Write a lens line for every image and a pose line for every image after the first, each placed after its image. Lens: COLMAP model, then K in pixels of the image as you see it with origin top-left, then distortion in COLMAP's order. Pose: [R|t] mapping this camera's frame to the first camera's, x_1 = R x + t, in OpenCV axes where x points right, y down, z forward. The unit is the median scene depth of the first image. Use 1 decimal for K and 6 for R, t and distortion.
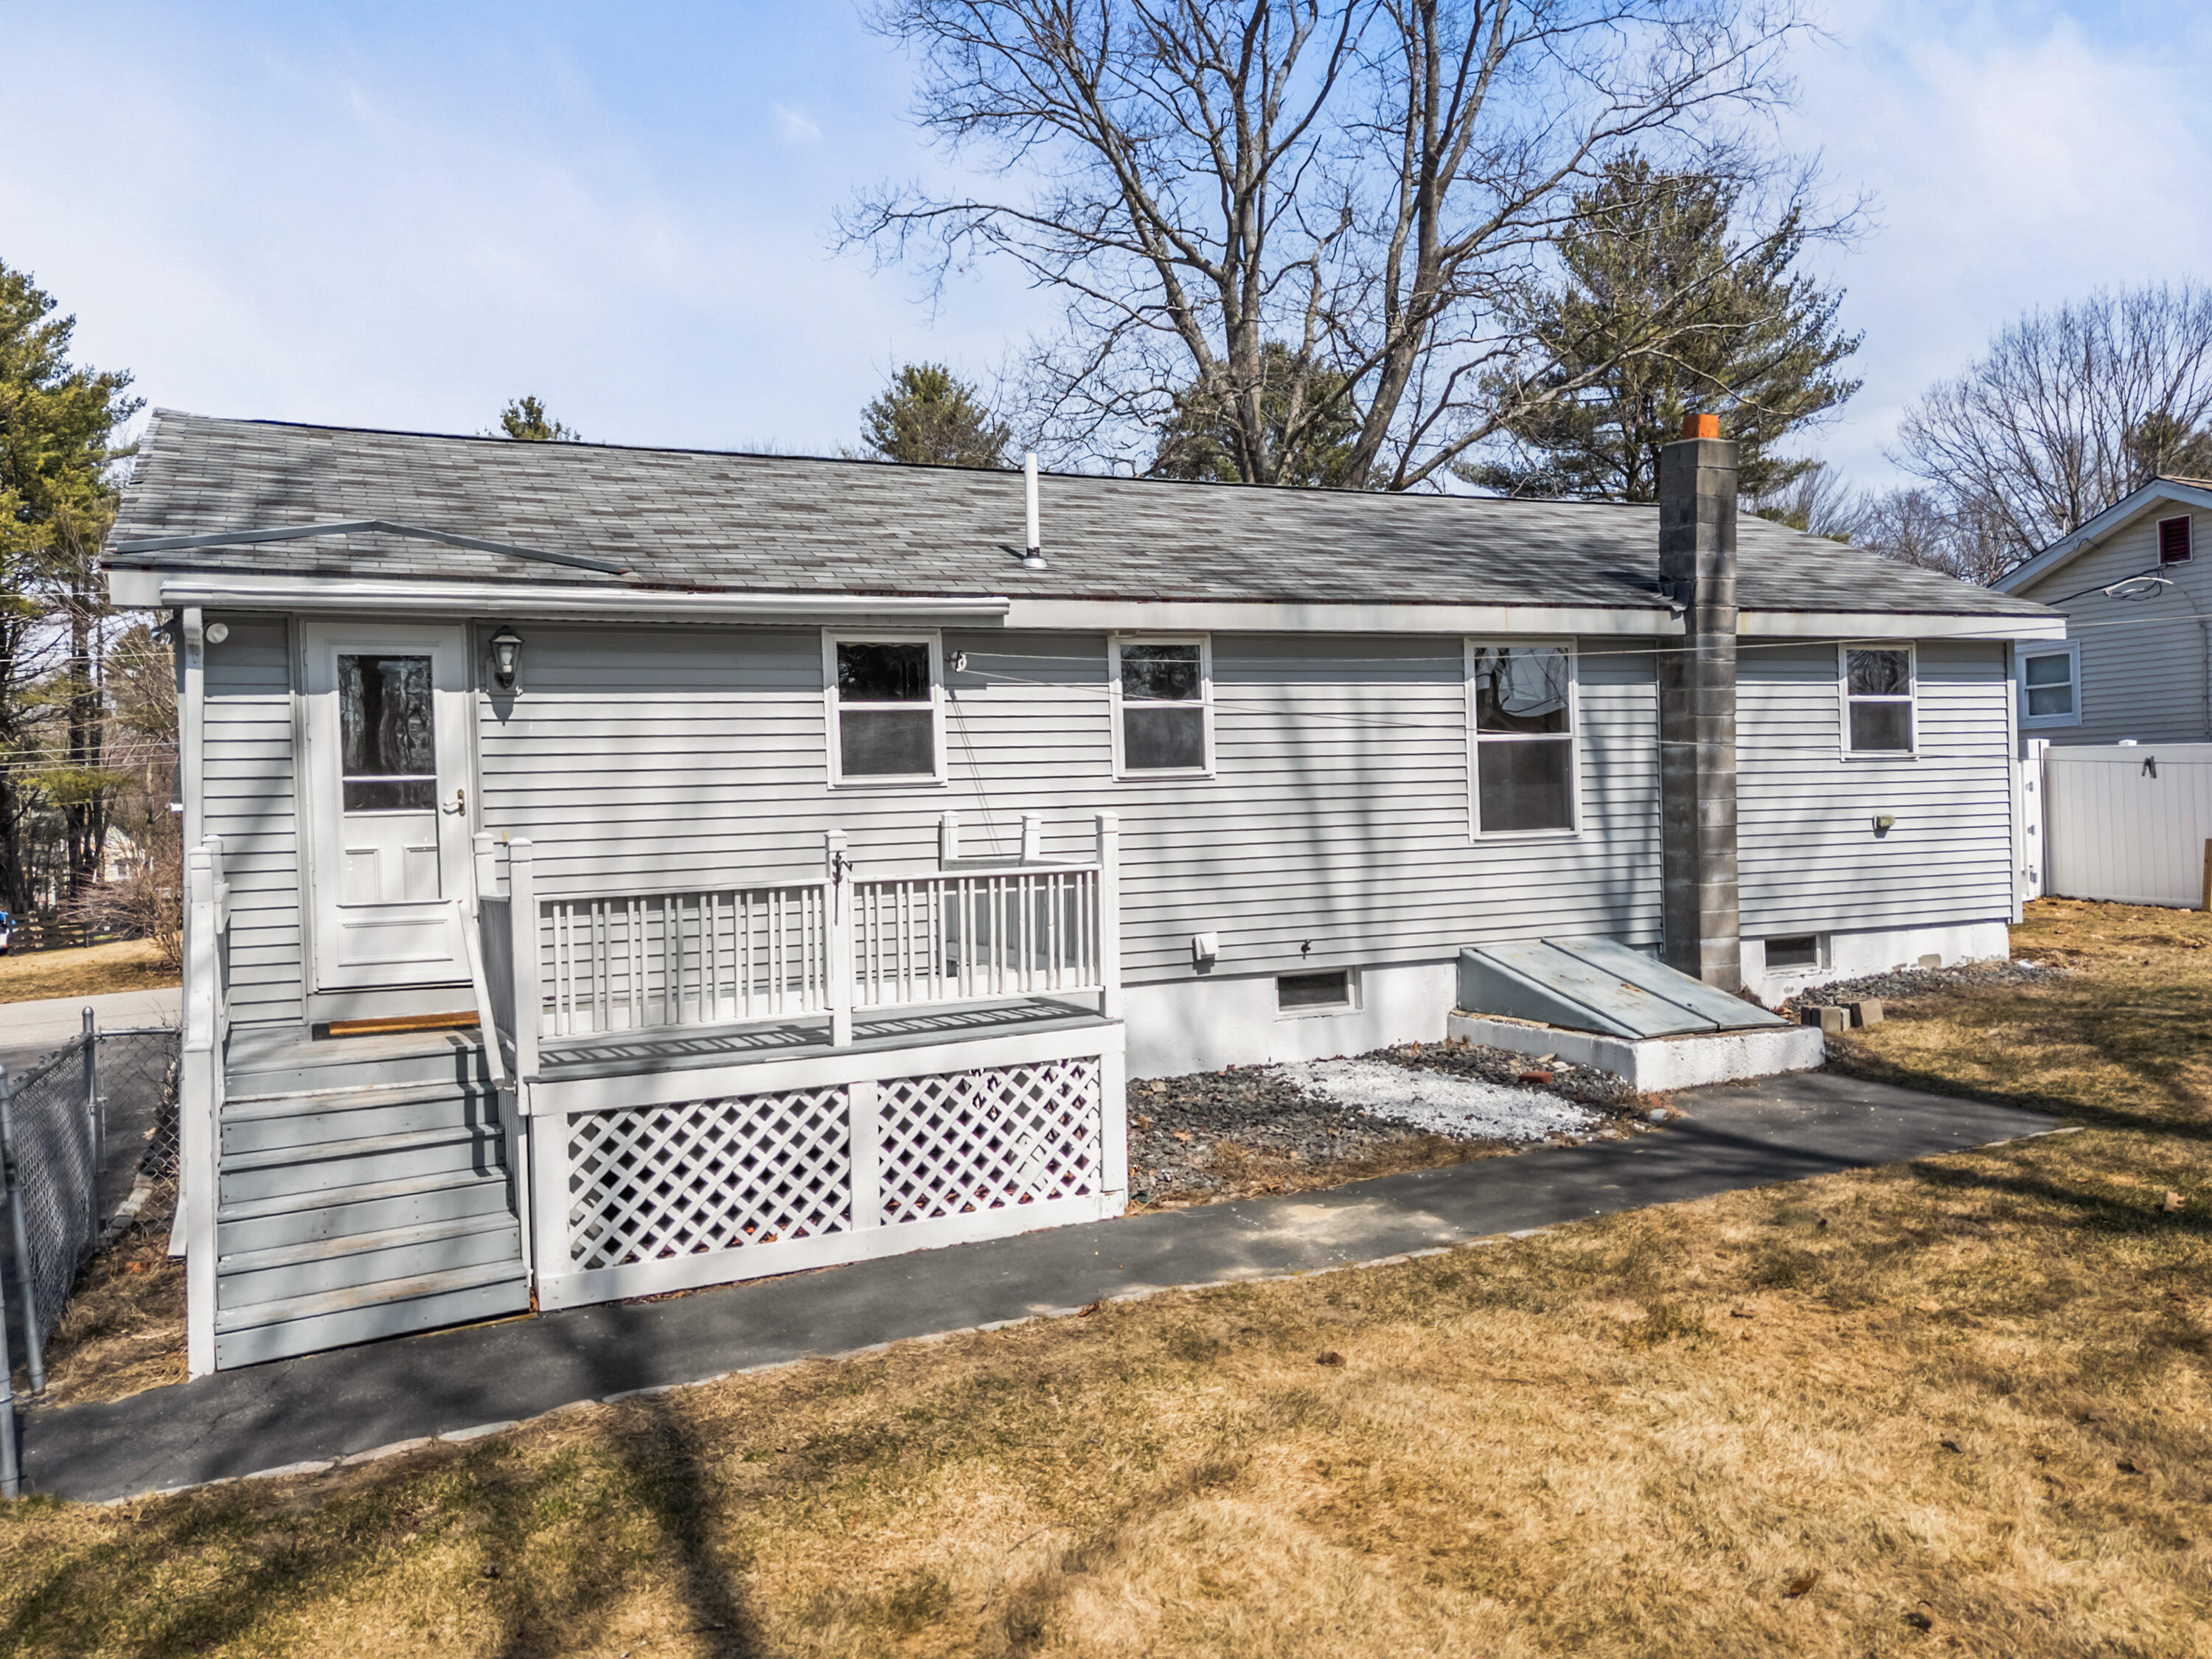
lens RADIAL K [[1631.9, 0, 1042.0], [0, 1631.9, 828.5], [0, 0, 1]] dist [0.079301, -0.074225]
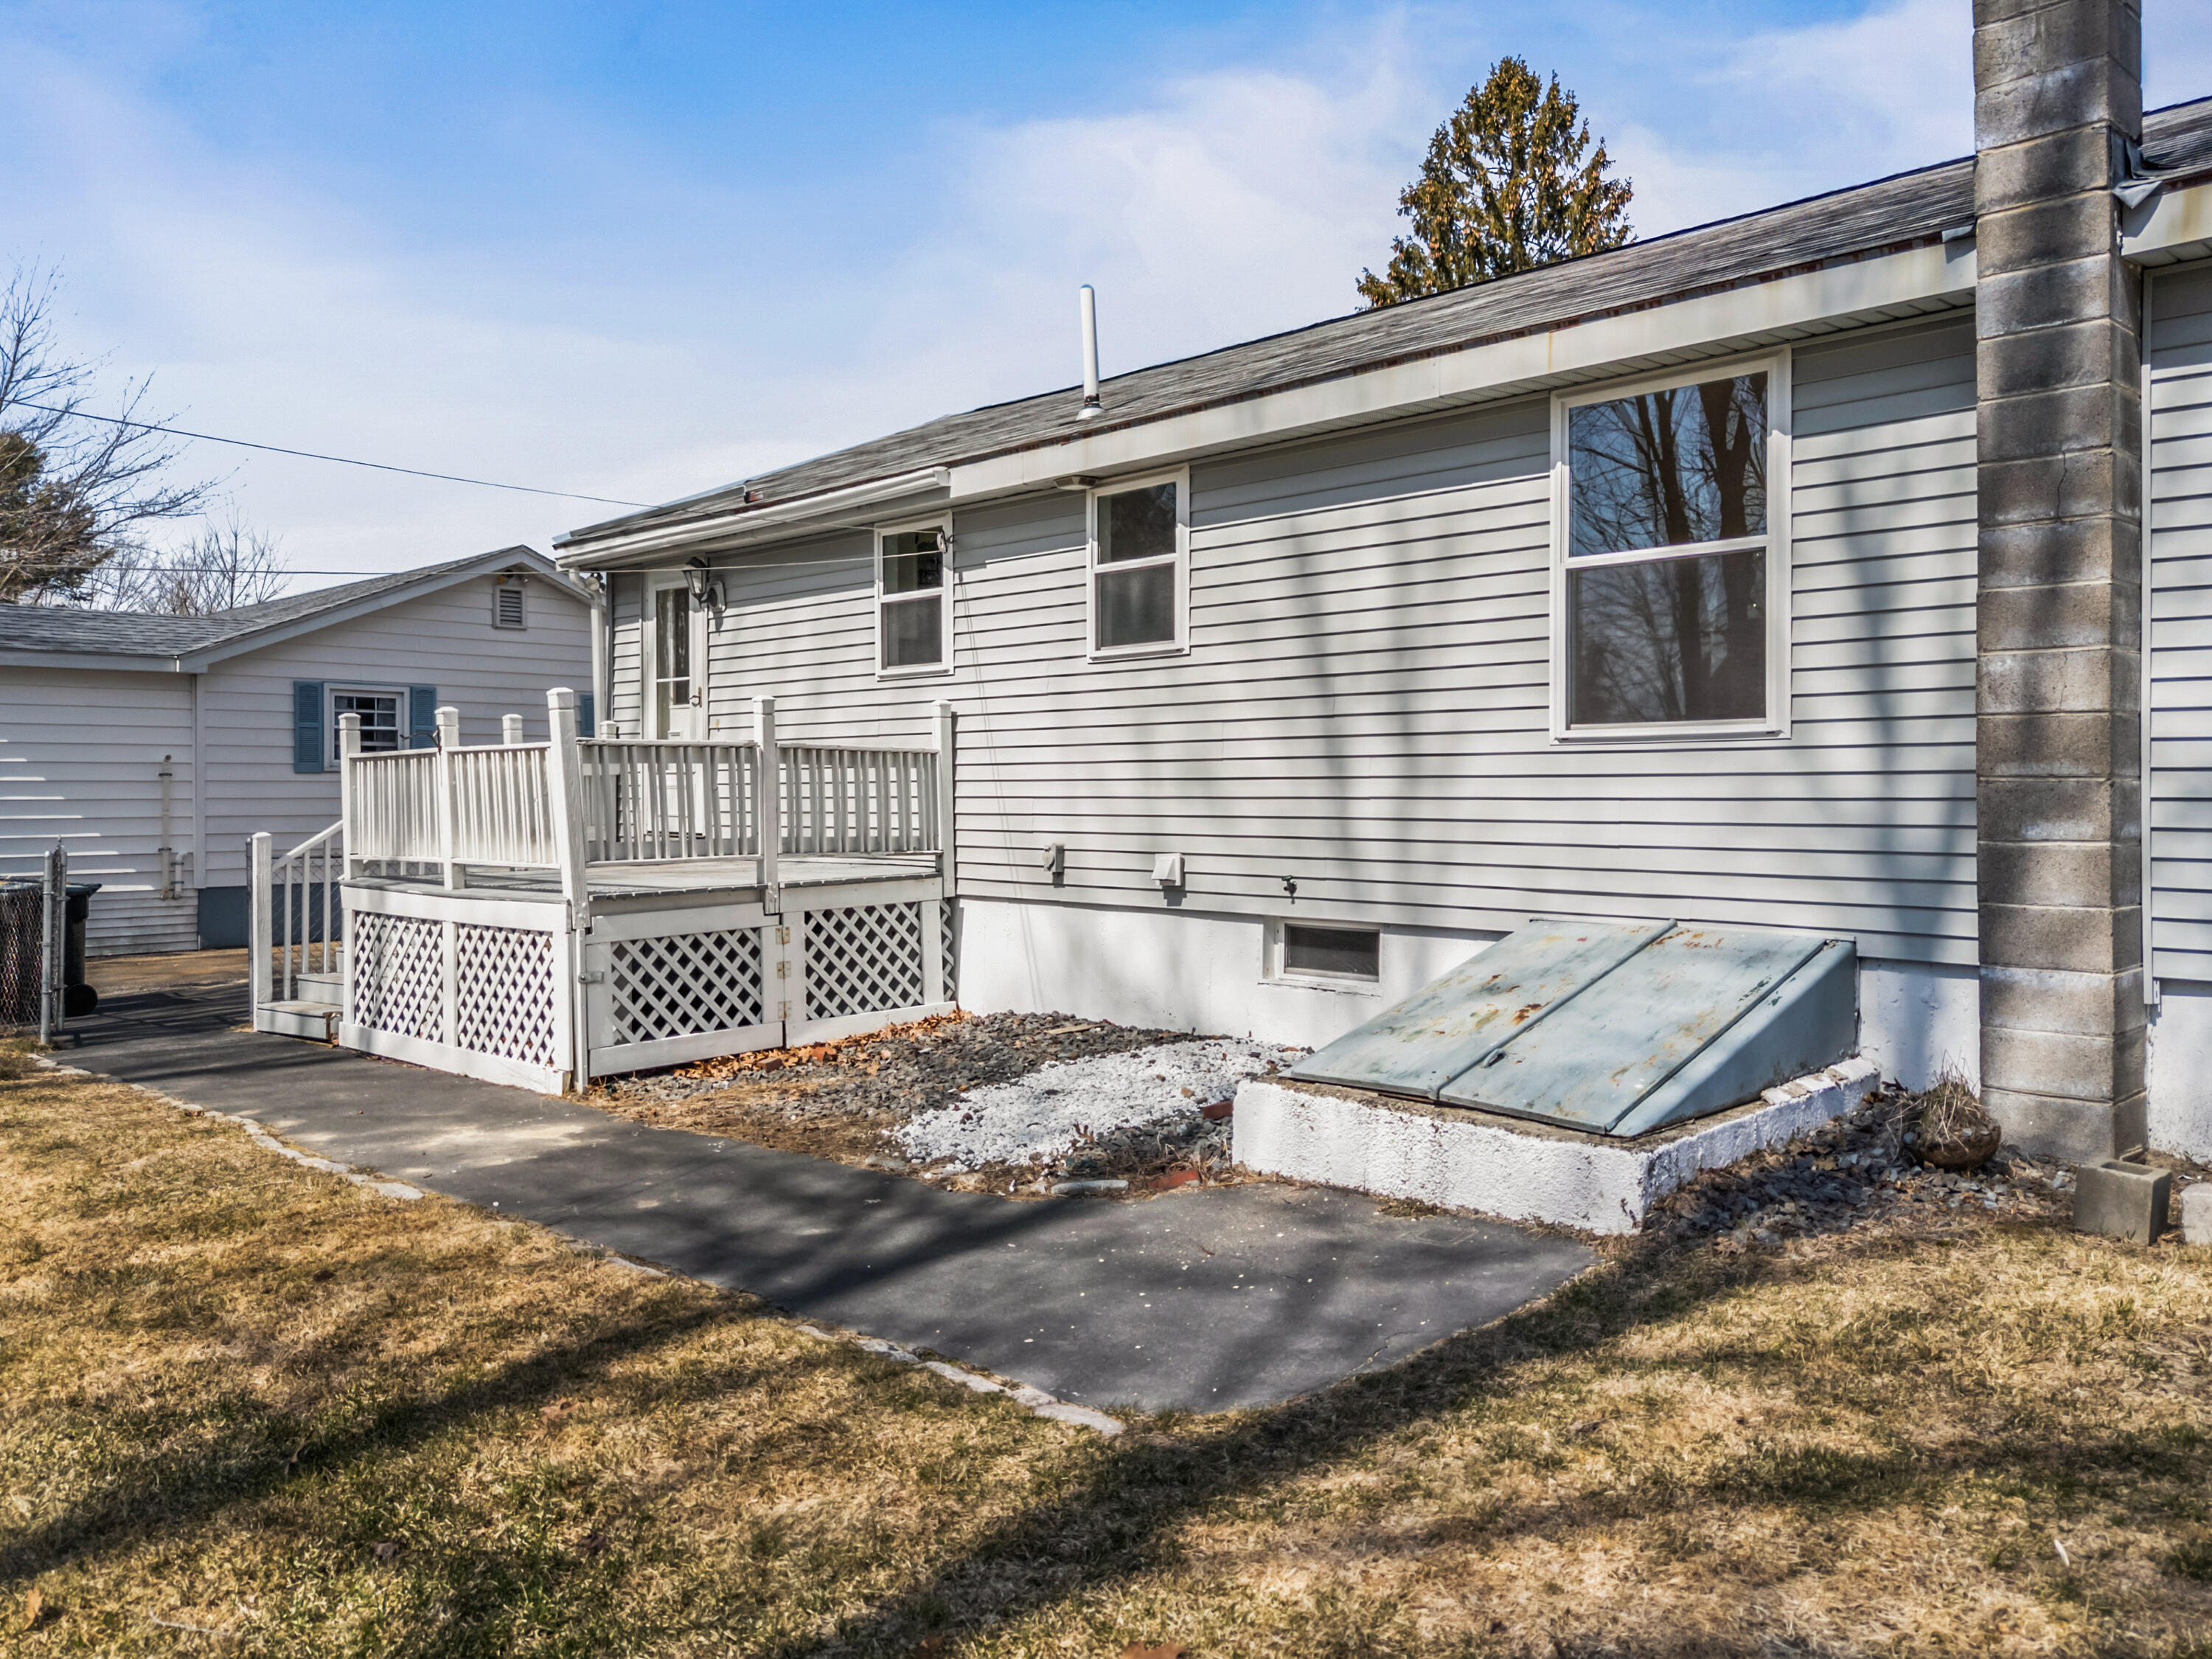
lens RADIAL K [[1632.1, 0, 1063.5], [0, 1632.1, 795.2], [0, 0, 1]] dist [0.003907, 0.001015]
pose [[0.354132, 0.037138, -0.934458, 0.802354], [-0.010351, 0.999306, 0.035792, 0.009235], [0.935138, -0.003002, 0.354271, 0.675371]]
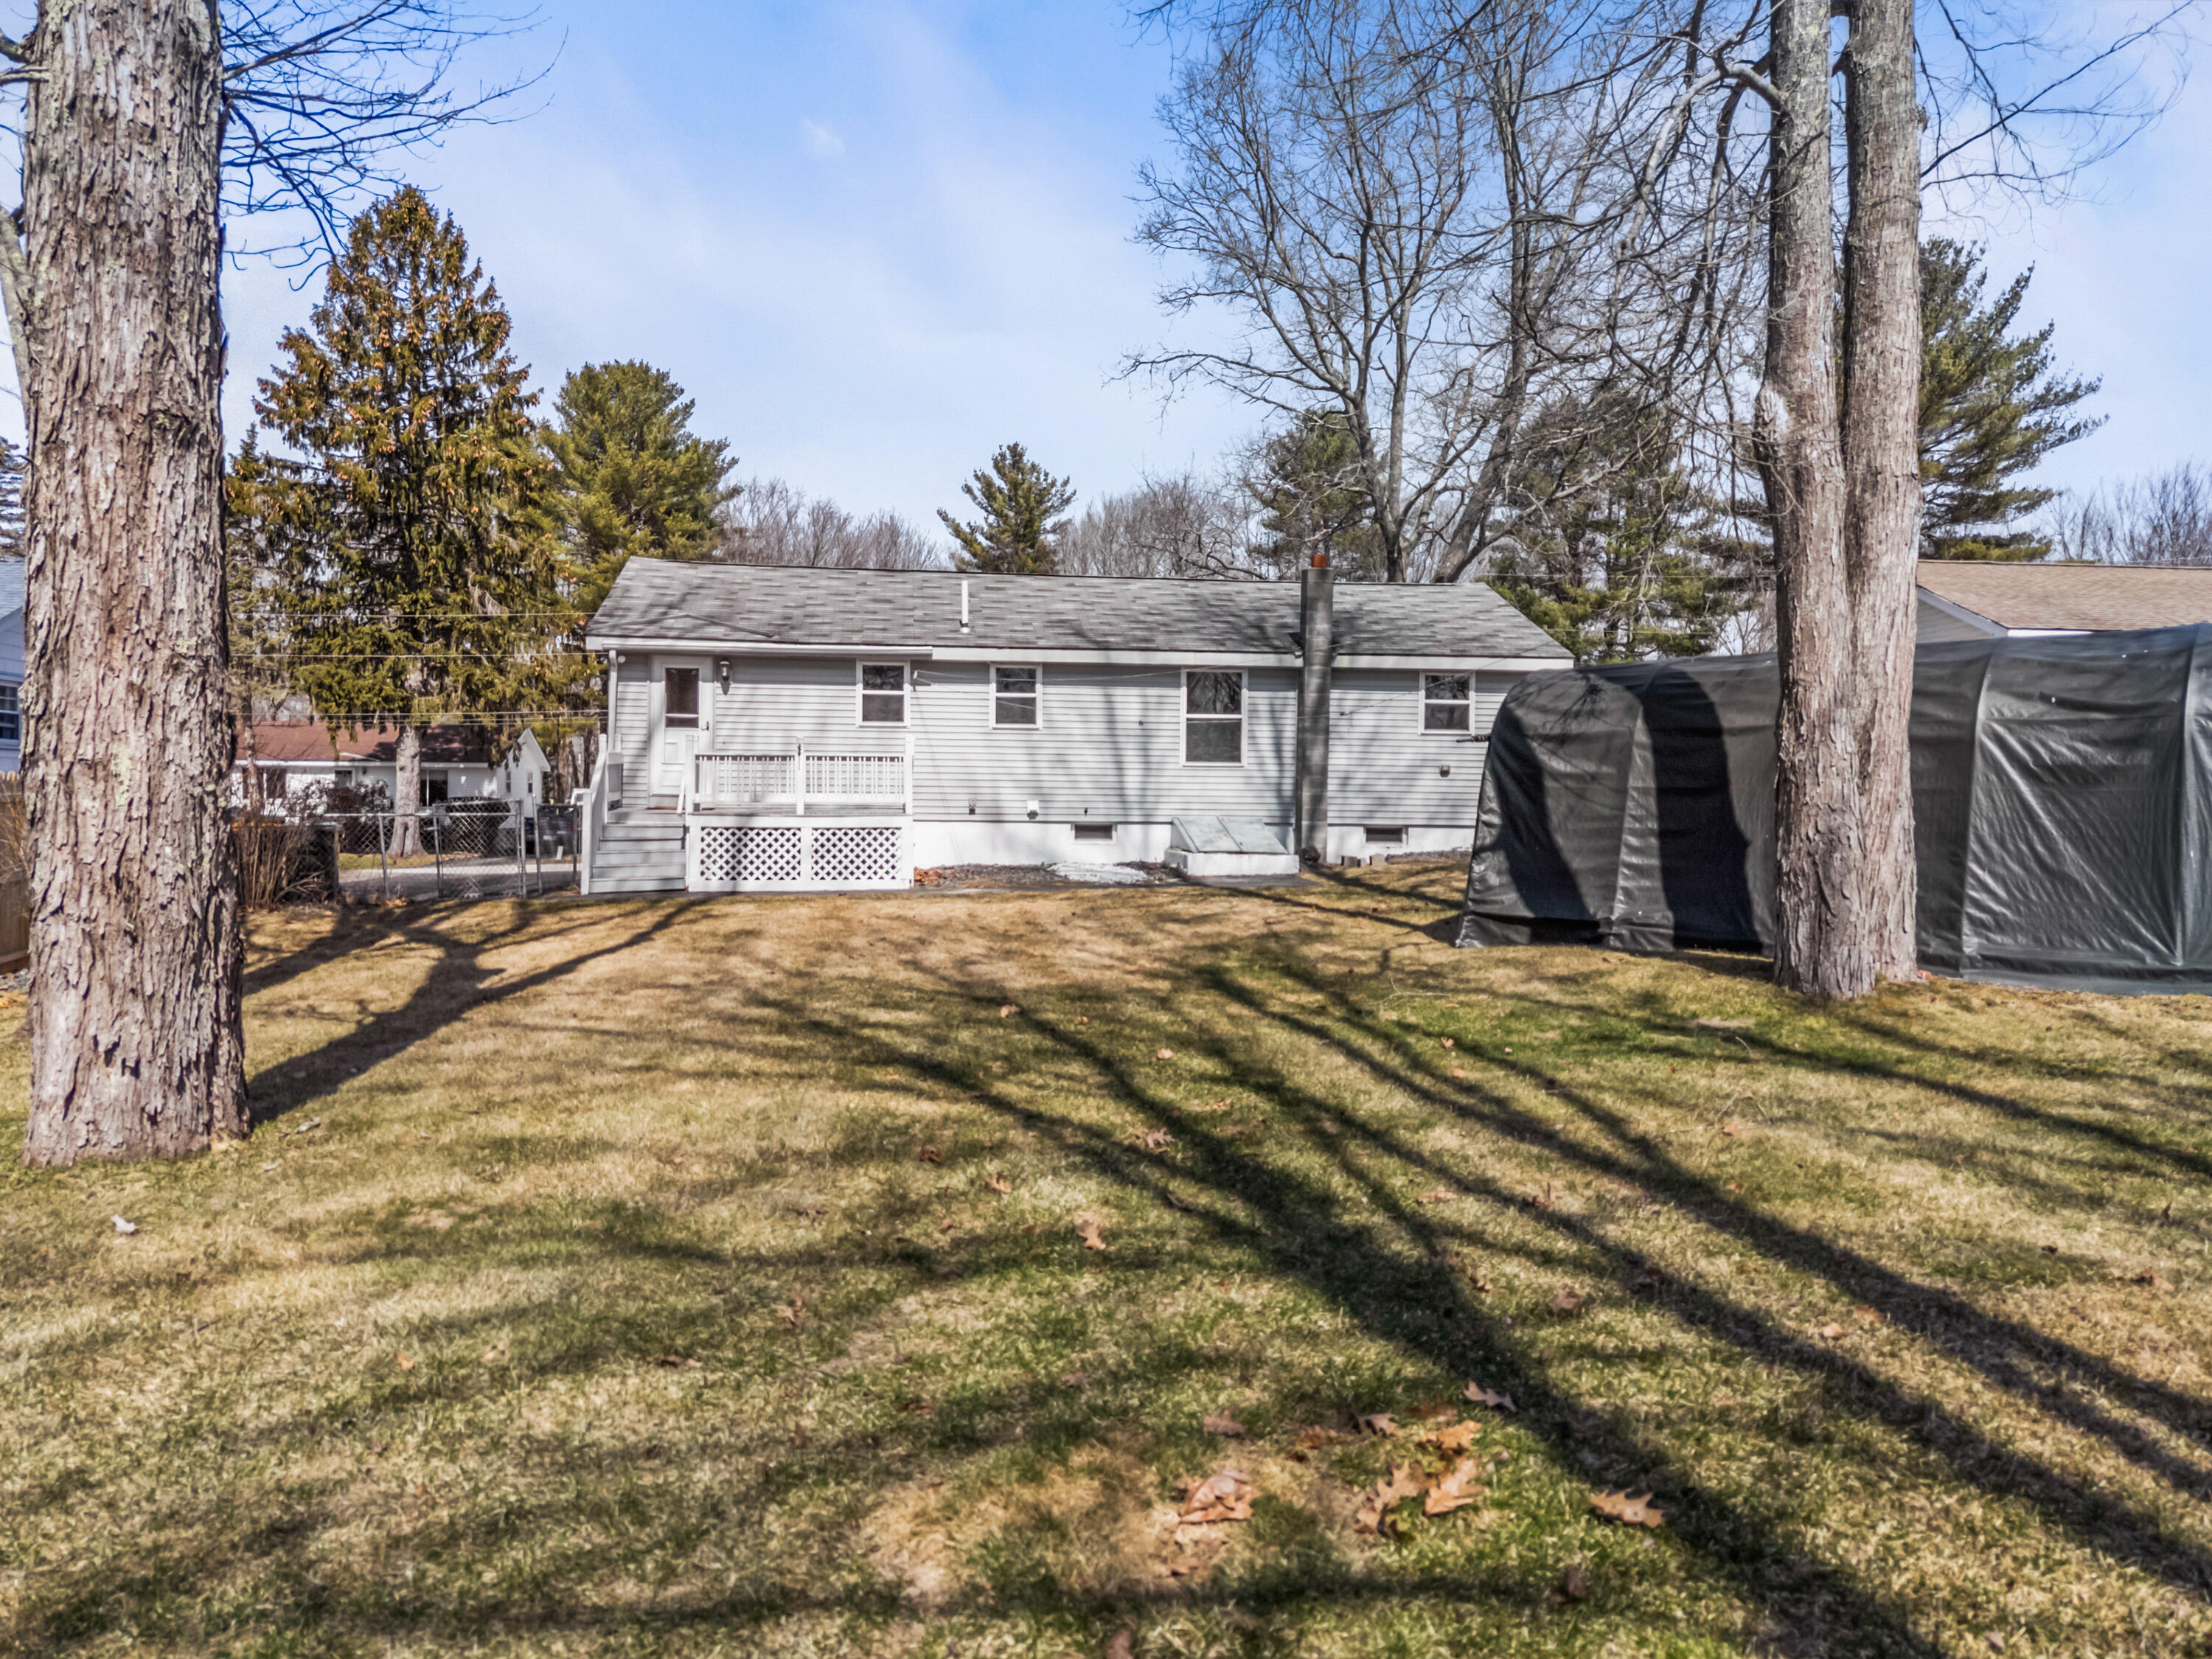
lens RADIAL K [[1590.1, 0, 1084.5], [0, 1590.1, 821.0], [0, 0, 1]] dist [0.140714, -0.172262]
pose [[0.952723, 0.047907, -0.300039, 0.803960], [-0.046163, 0.998851, 0.012904, 0.060908], [0.300312, 0.001557, 0.953840, -1.005713]]
